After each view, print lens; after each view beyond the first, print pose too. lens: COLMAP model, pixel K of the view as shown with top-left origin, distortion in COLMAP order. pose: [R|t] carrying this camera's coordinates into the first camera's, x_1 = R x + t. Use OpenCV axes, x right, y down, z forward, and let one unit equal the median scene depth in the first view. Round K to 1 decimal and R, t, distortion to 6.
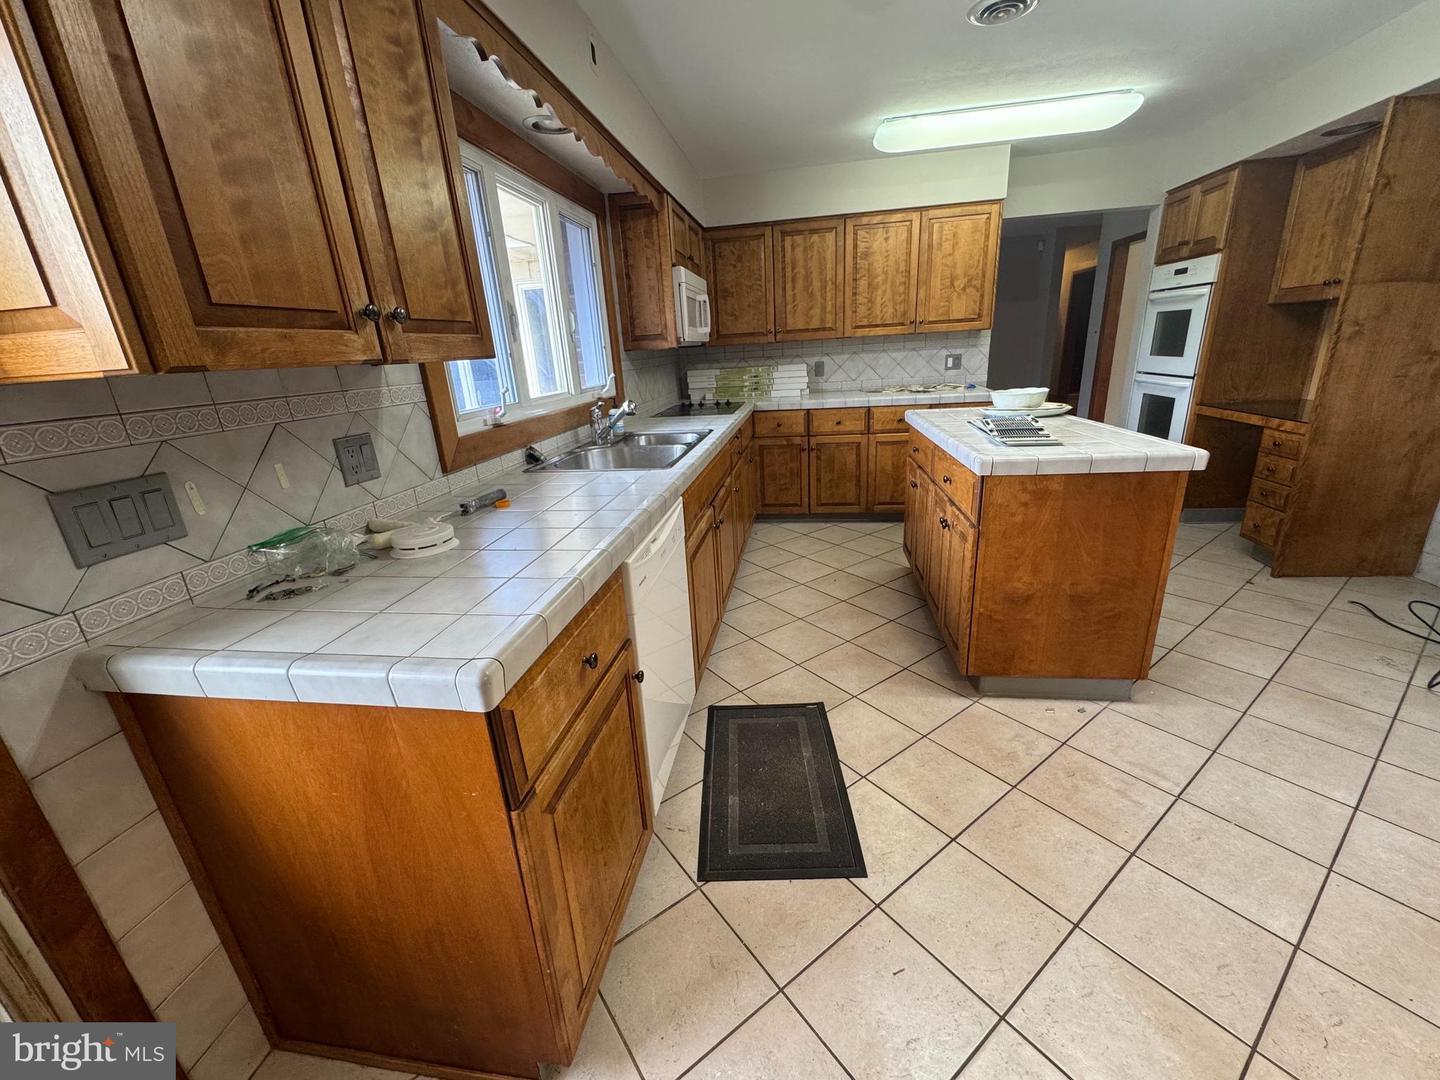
lens RADIAL K [[577.2, 0, 720.2], [0, 577.2, 538.8], [0, 0, 1]] dist [-0.000901, 0.000386]
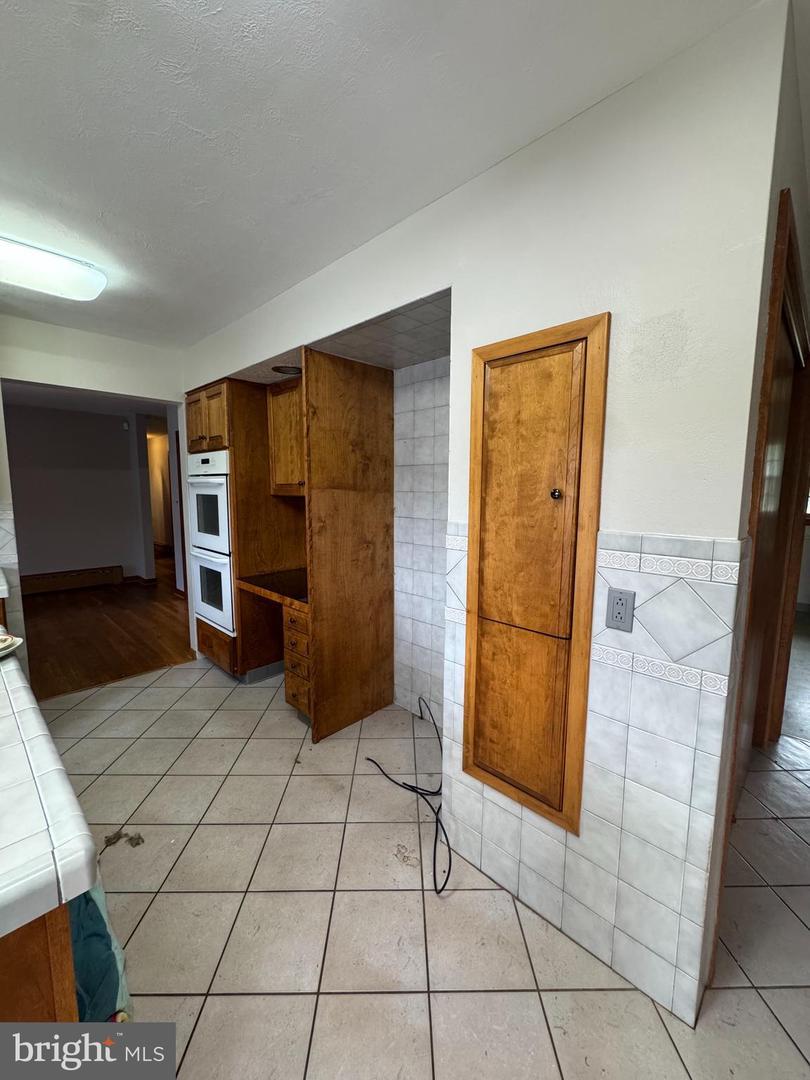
lens RADIAL K [[432.9, 0, 405.8], [0, 432.9, 539.8], [0, 0, 1]] dist [-0.000901, 0.000386]
pose [[0.579267, -0.034975, 0.814387, 0.411486], [0.218728, 0.969108, -0.113960, -0.166824], [-0.785244, 0.244143, 0.569023, 0.315126]]
